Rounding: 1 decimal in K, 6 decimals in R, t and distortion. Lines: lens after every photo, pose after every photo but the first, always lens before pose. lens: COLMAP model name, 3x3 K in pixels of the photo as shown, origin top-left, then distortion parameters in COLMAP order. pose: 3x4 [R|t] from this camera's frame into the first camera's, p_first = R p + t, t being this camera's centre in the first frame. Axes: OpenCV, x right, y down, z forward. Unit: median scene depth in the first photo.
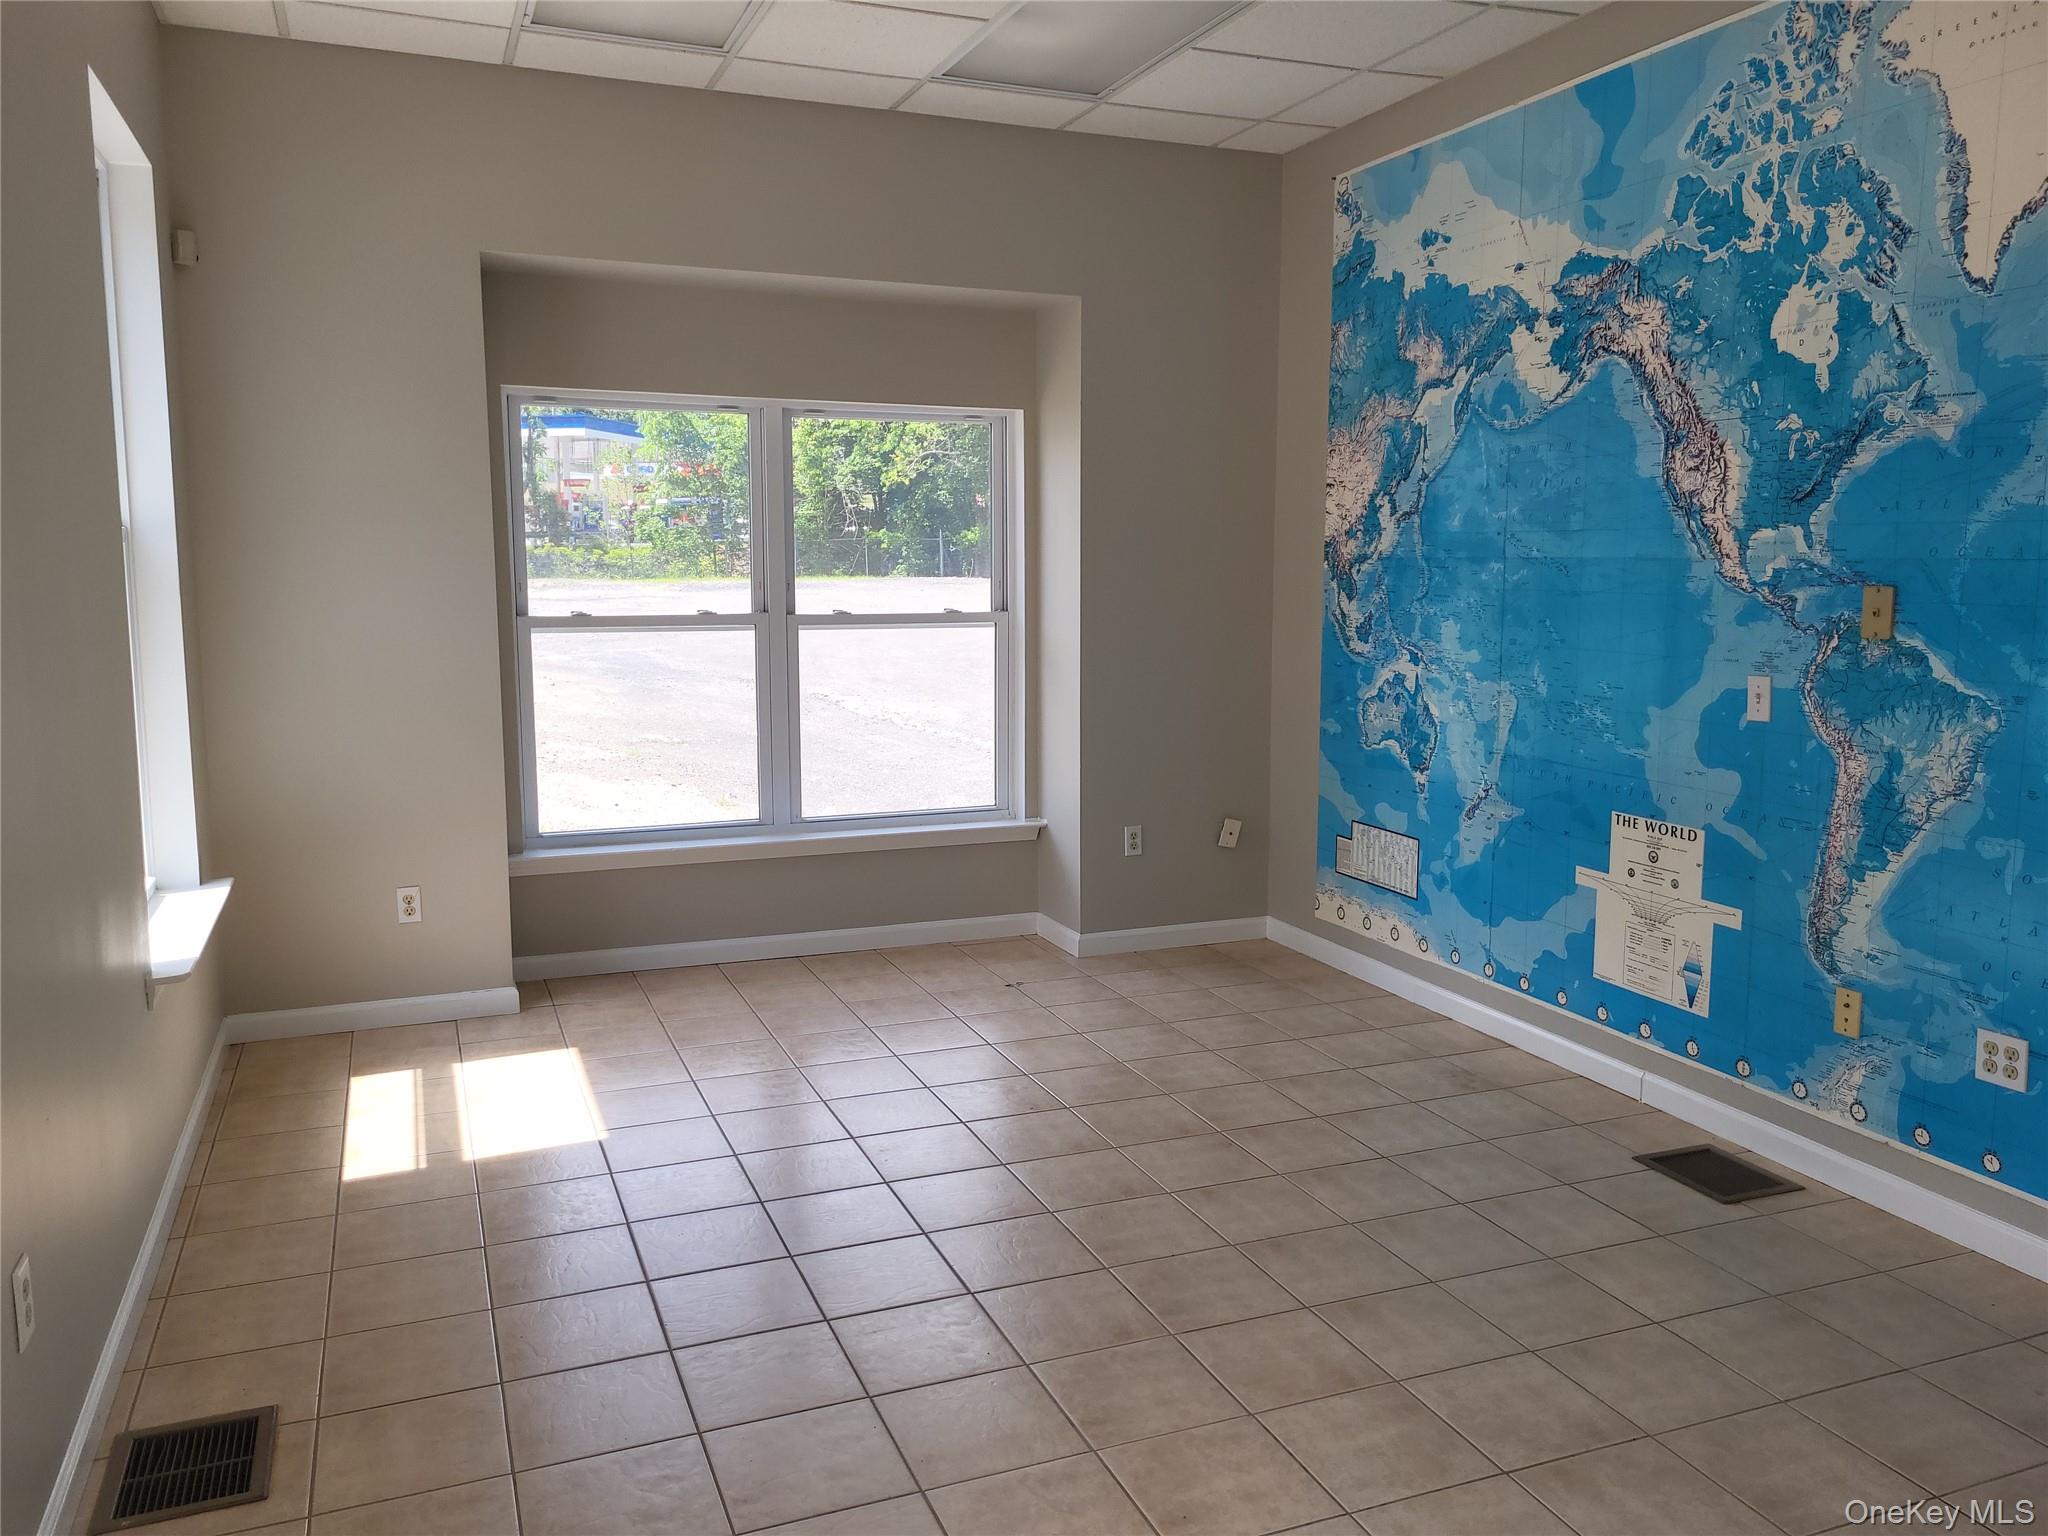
lens RADIAL K [[1565.6, 0, 1030.7], [0, 1565.6, 750.7], [0, 0, 1]] dist [0.009534, -0.004657]
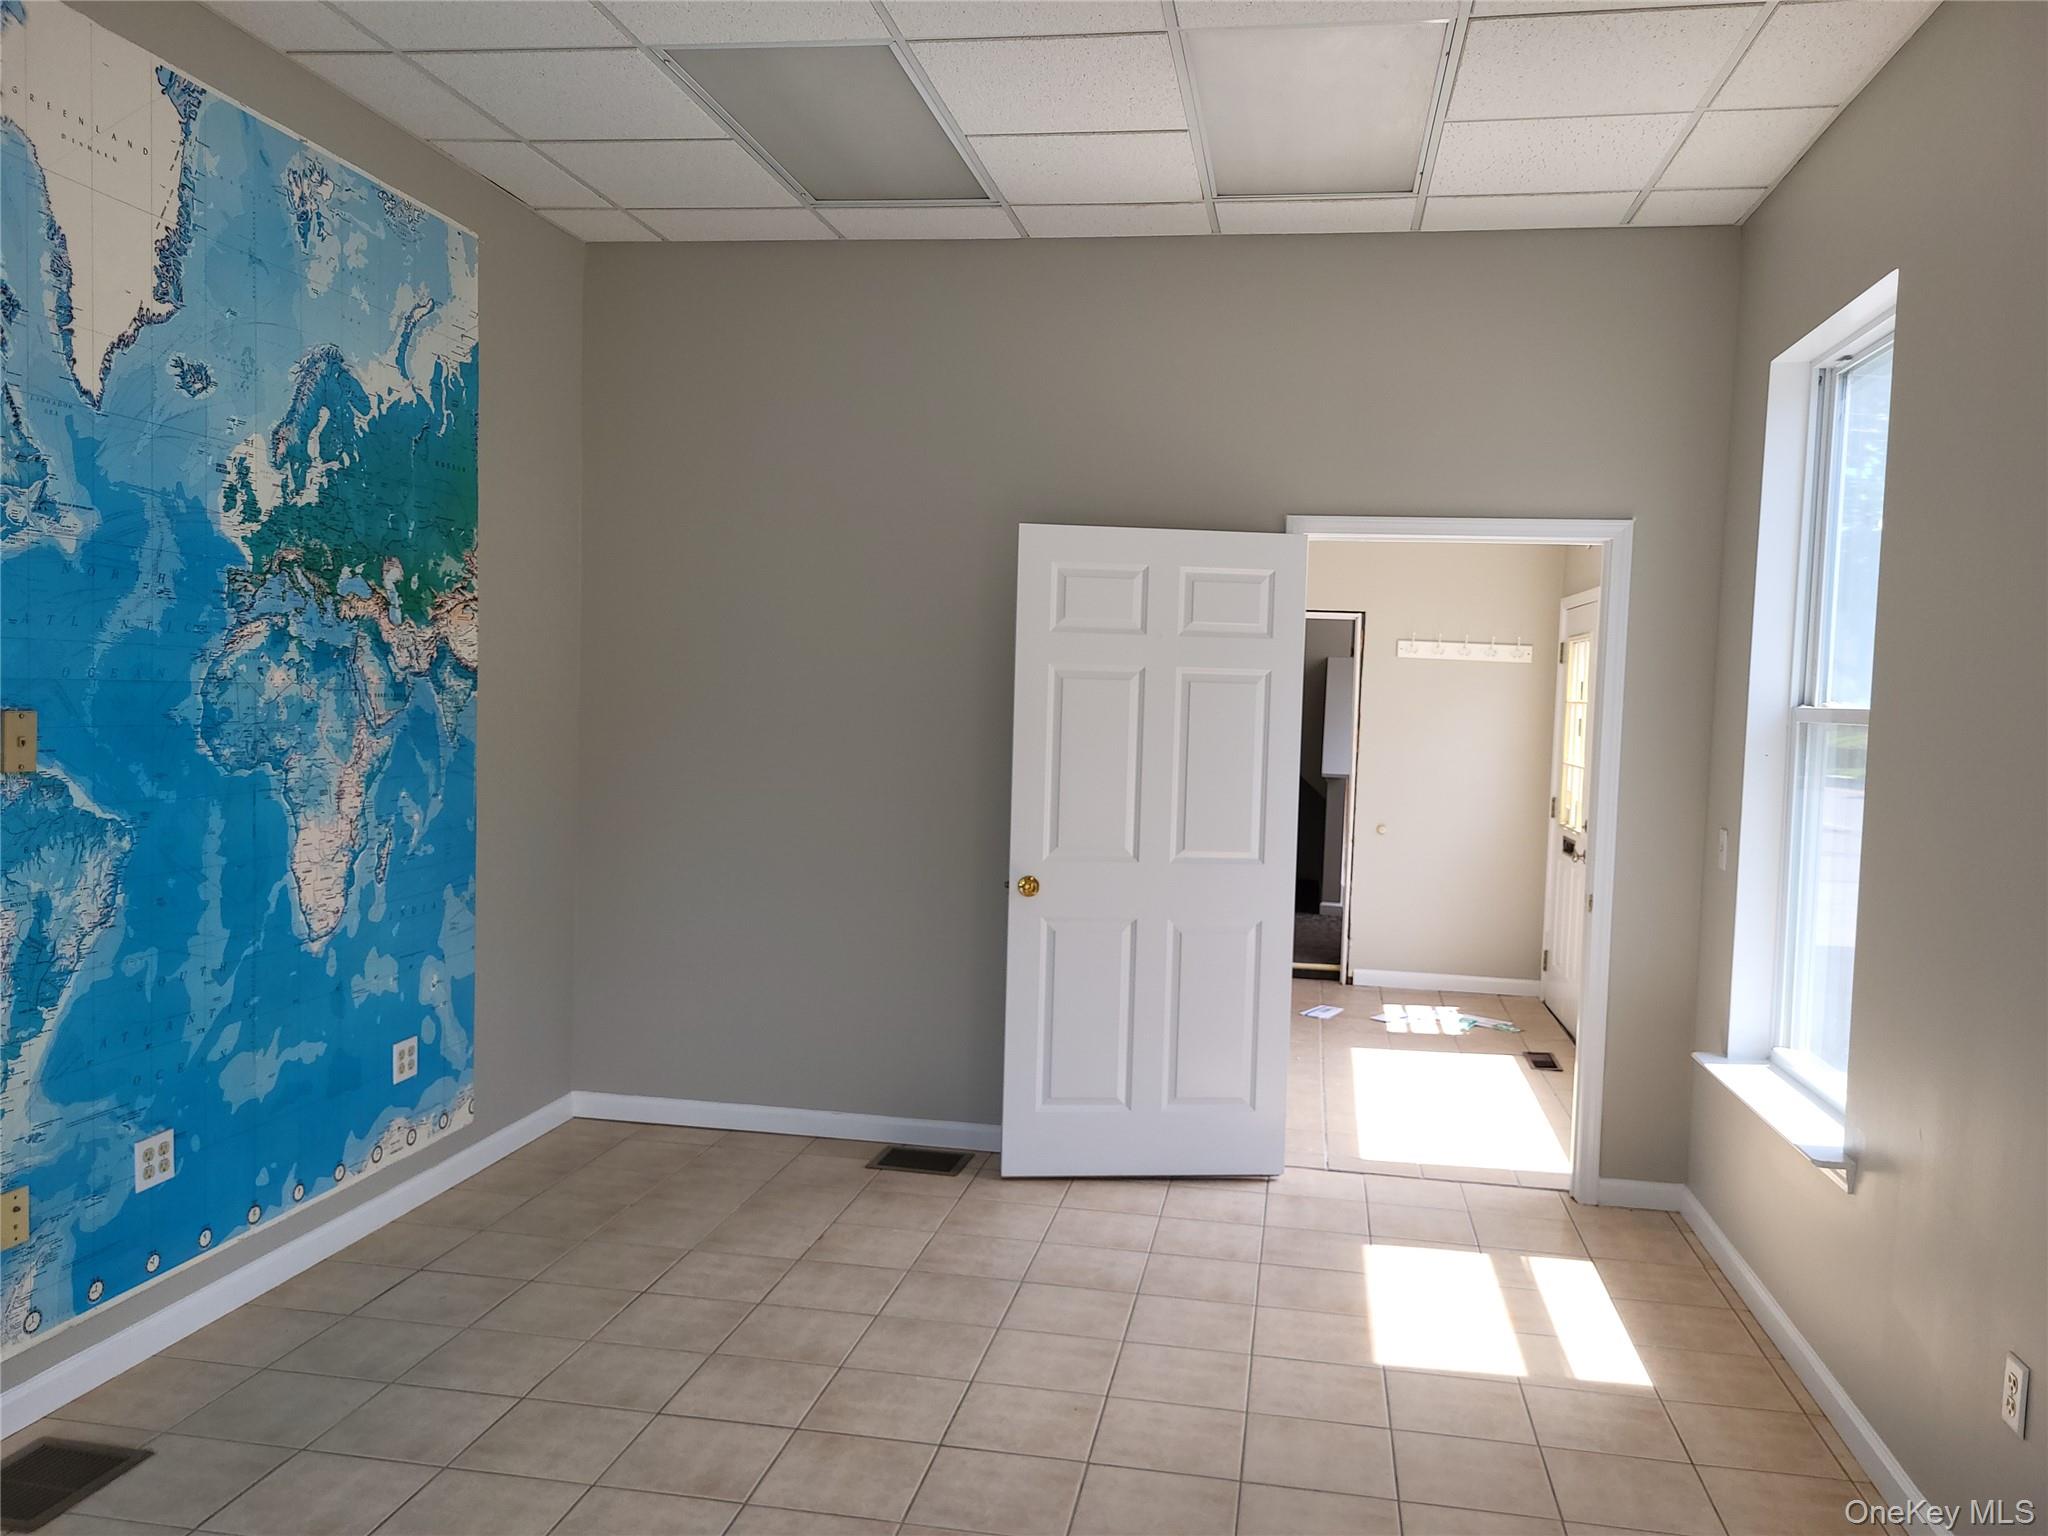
lens RADIAL K [[1565.6, 0, 1036.7], [0, 1565.6, 784.0], [0, 0, 1]] dist [0.009534, -0.004657]
pose [[-0.849635, -0.059873, 0.523962, -0.400379], [0.033539, 0.985389, 0.166986, -0.198999], [-0.526304, 0.159450, -0.835212, 1.497577]]
